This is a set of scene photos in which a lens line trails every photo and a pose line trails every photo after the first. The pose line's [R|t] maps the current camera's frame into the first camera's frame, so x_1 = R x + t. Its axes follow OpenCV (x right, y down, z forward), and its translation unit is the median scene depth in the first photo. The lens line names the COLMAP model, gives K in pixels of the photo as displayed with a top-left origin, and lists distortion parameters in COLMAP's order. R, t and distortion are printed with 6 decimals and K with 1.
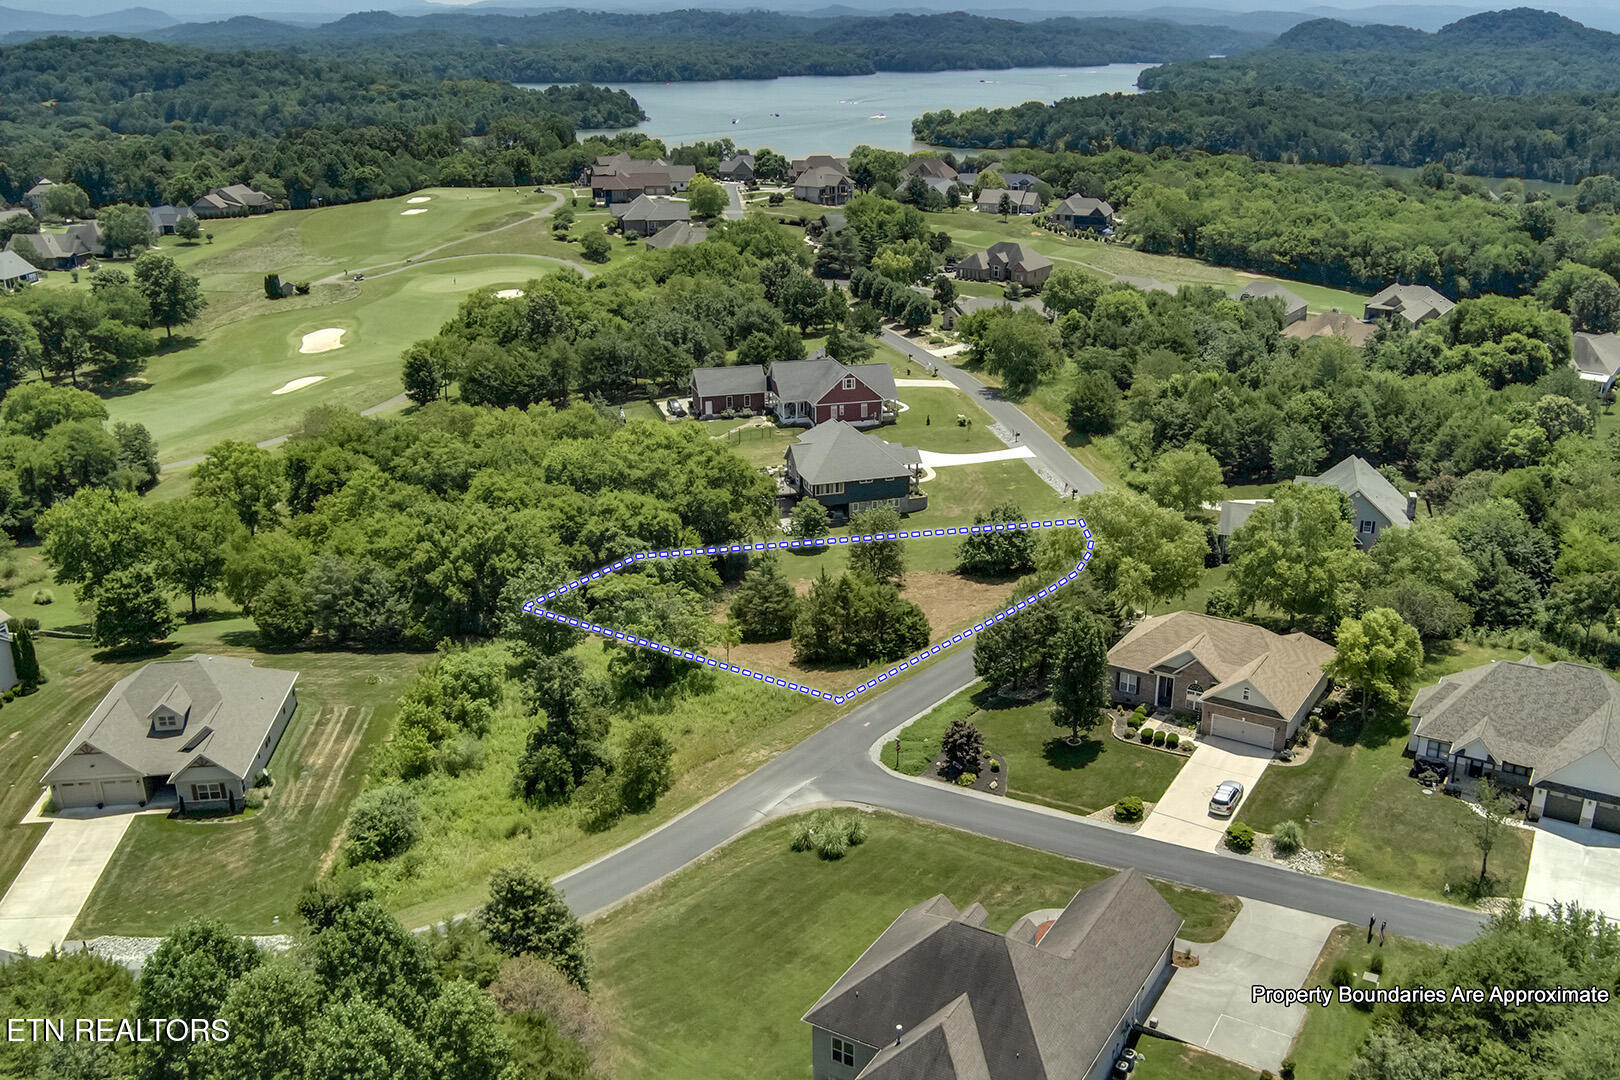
lens RADIAL K [[1470.3, 0, 869.5], [0, 1470.3, 618.0], [0, 0, 1]] dist [-0.078190, 0.019325]
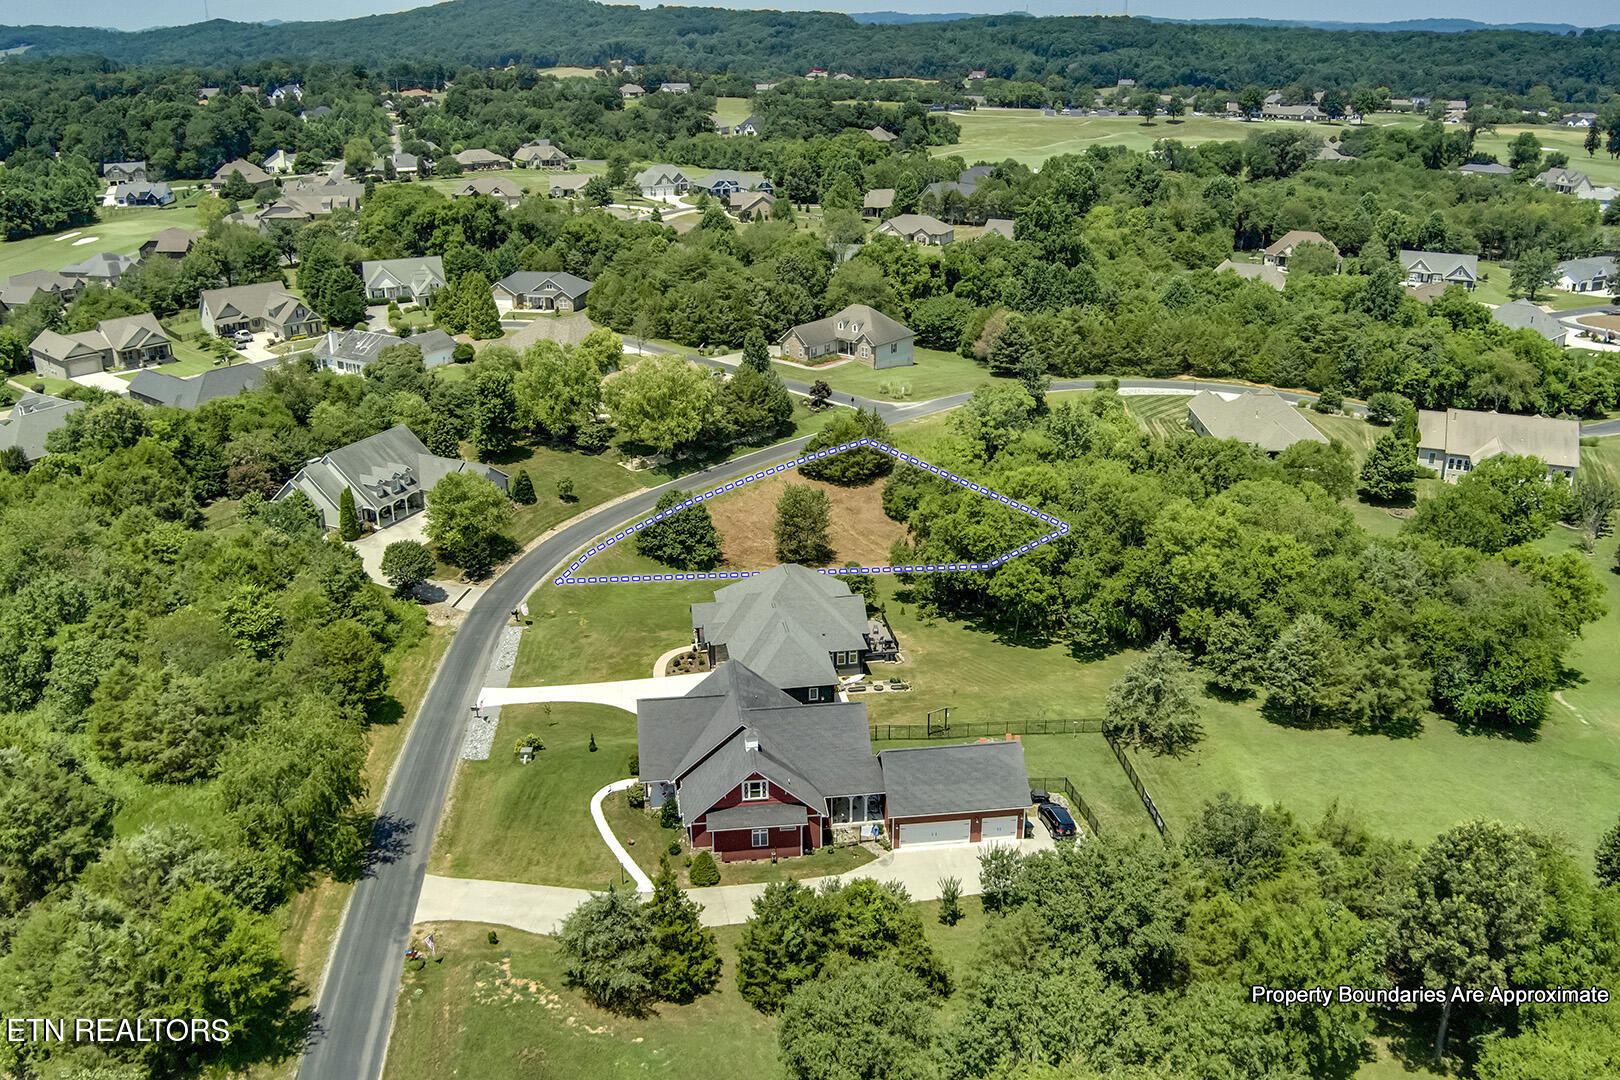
lens RADIAL K [[1327.8, 0, 810.0], [0, 1327.8, 540.0], [0, 0, 1]] dist [-0.083178, 0.030931]
pose [[-0.984627, -0.066839, 0.161374, -0.118909], [0.064840, 0.718009, 0.693007, -0.538097], [-0.162188, 0.692817, -0.702638, 1.288974]]
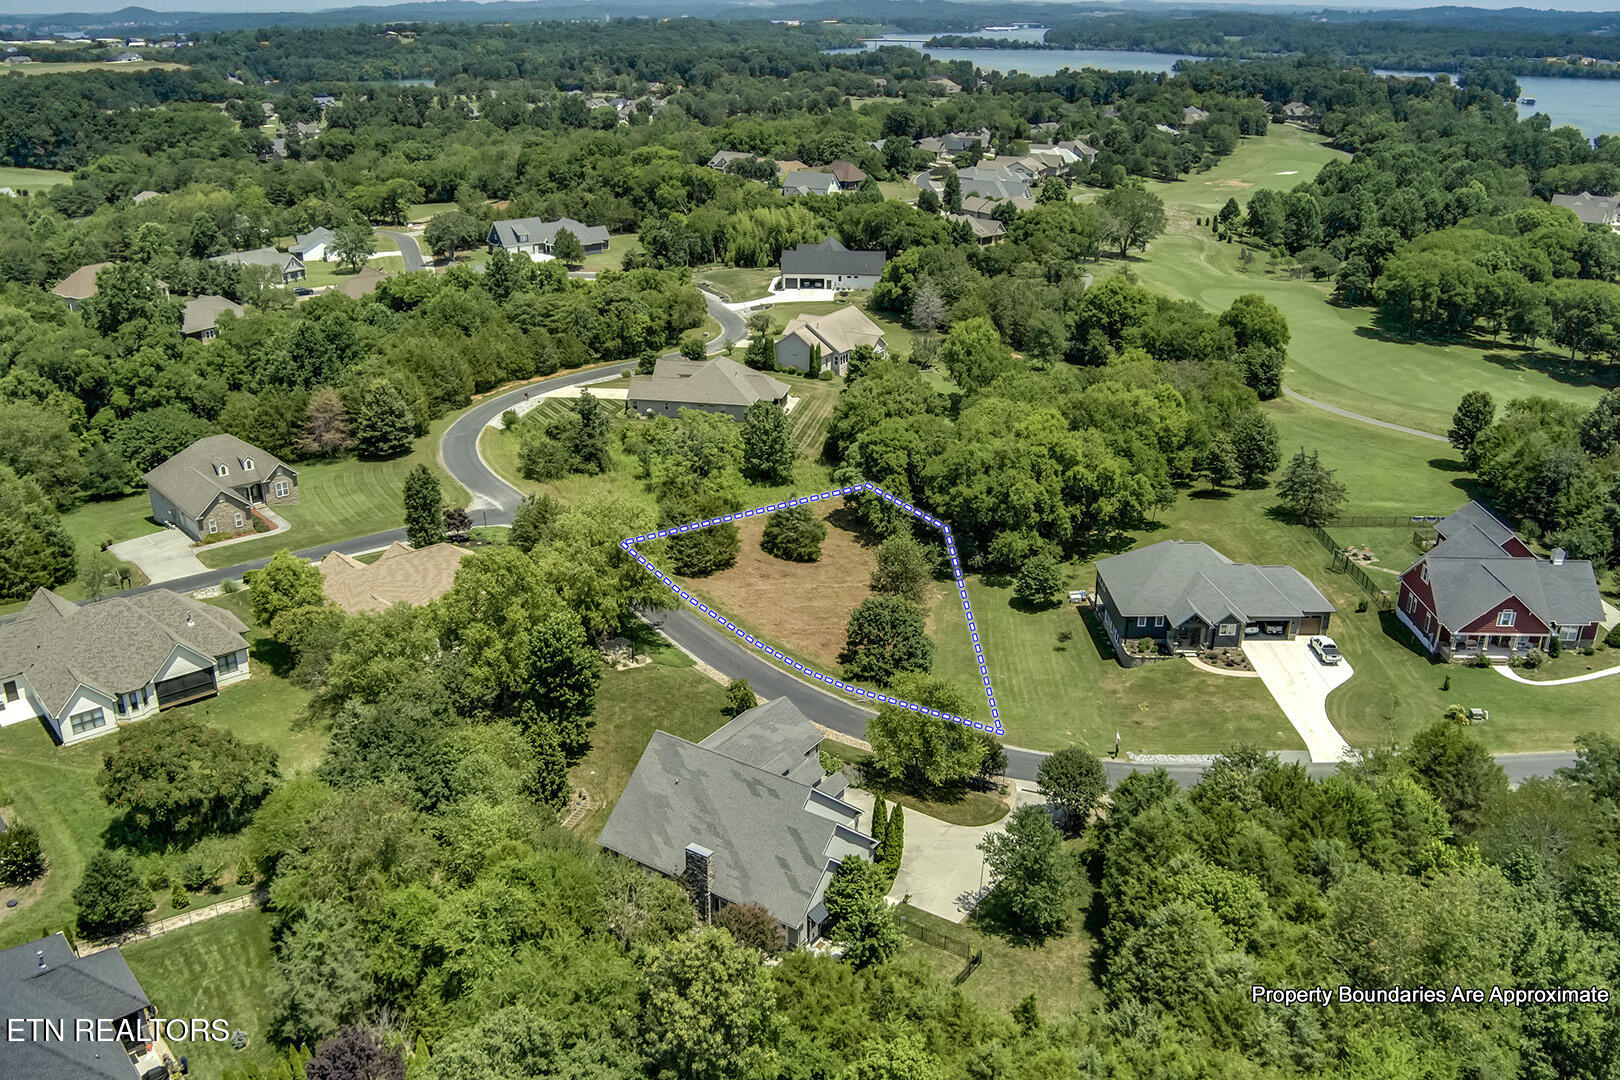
lens RADIAL K [[1358.9, 0, 797.1], [0, 1358.9, 569.8], [0, 0, 1]] dist [-0.071940, 0.012016]
pose [[-0.332109, 0.362997, -0.870596, 0.608966], [-0.363817, 0.802267, 0.473293, -0.341549], [0.870254, 0.473922, -0.134375, 0.812343]]
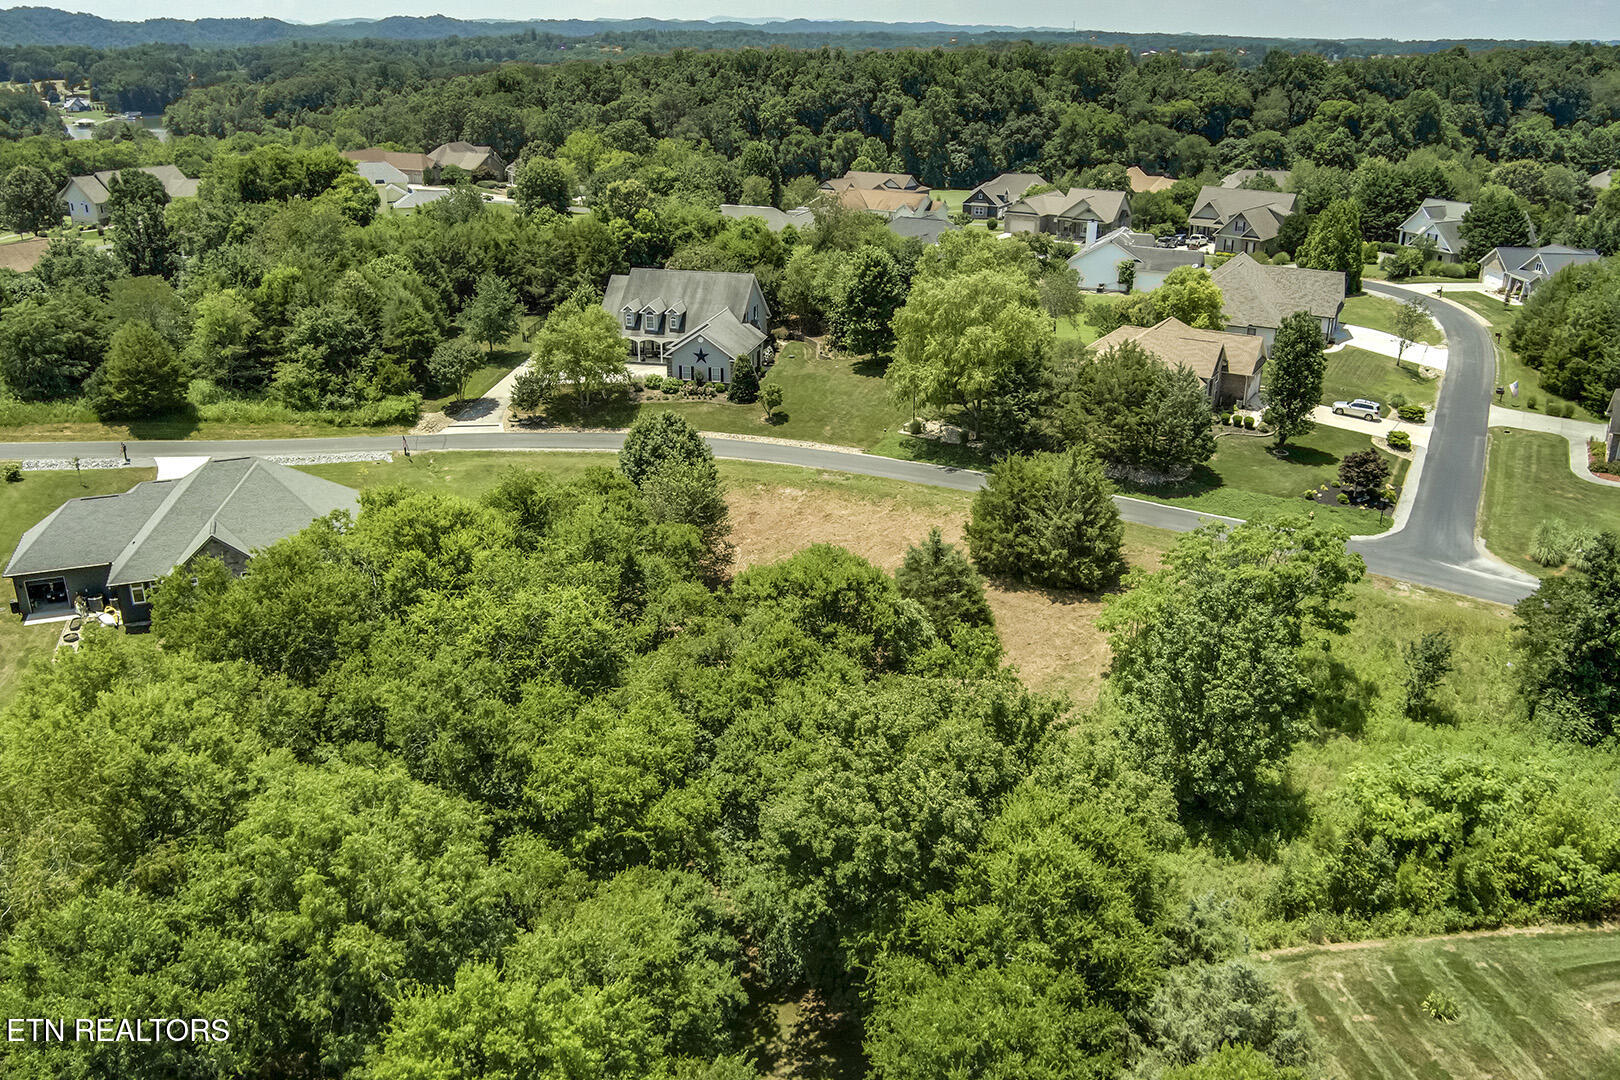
lens RADIAL K [[1305.4, 0, 819.9], [0, 1305.4, 548.6], [0, 0, 1]] dist [-0.091240, 0.050455]
pose [[-0.028324, -0.379462, 0.924774, -0.390333], [0.375578, 0.853319, 0.361645, -0.167914], [-0.926358, 0.357568, 0.118348, 0.679303]]
